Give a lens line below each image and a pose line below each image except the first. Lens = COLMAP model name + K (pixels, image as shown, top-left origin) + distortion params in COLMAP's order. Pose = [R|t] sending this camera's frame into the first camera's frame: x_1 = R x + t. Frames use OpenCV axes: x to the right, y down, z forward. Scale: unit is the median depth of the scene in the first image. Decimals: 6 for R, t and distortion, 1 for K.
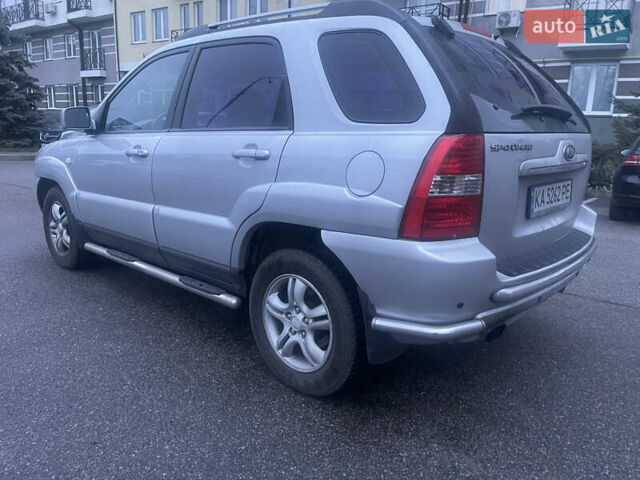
lens RADIAL K [[476.9, 0, 320.0], [0, 476.9, 240.0], [0, 0, 1]] dist [0.056207, -0.084831]
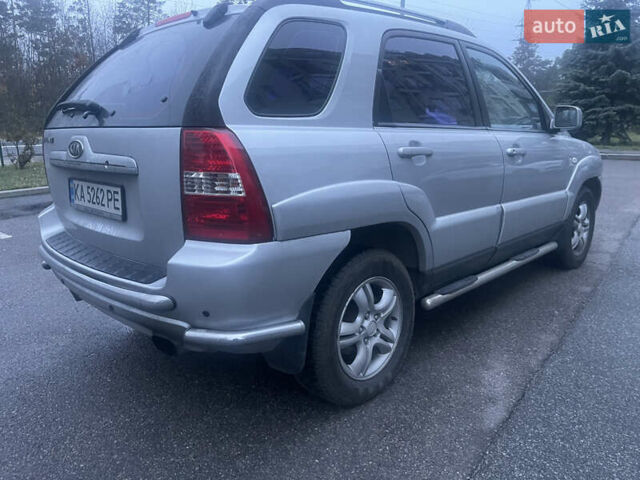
lens RADIAL K [[476.9, 0, 320.0], [0, 476.9, 240.0], [0, 0, 1]] dist [0.056207, -0.084831]
pose [[-0.002839, 0.207738, -0.978180, 0.907192], [-0.217397, 0.954661, 0.203374, -0.189992], [0.976079, 0.213230, 0.042451, 0.908761]]
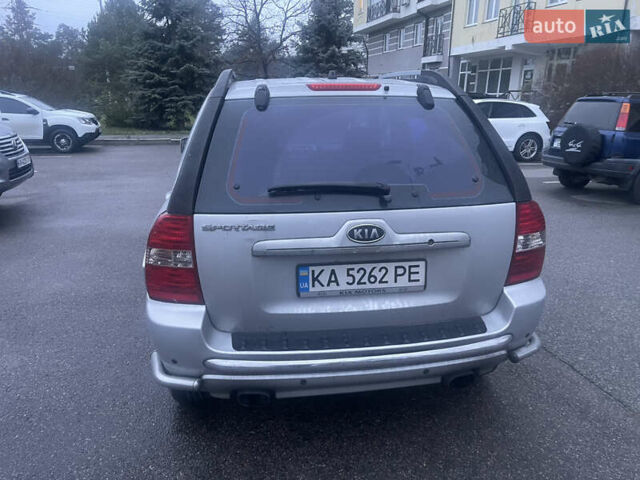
lens RADIAL K [[476.9, 0, 320.0], [0, 476.9, 240.0], [0, 0, 1]] dist [0.056207, -0.084831]
pose [[0.779074, 0.149187, -0.608922, 0.618570], [-0.122491, 0.988777, 0.085534, -0.146555], [0.614849, 0.007950, 0.788605, 0.160781]]
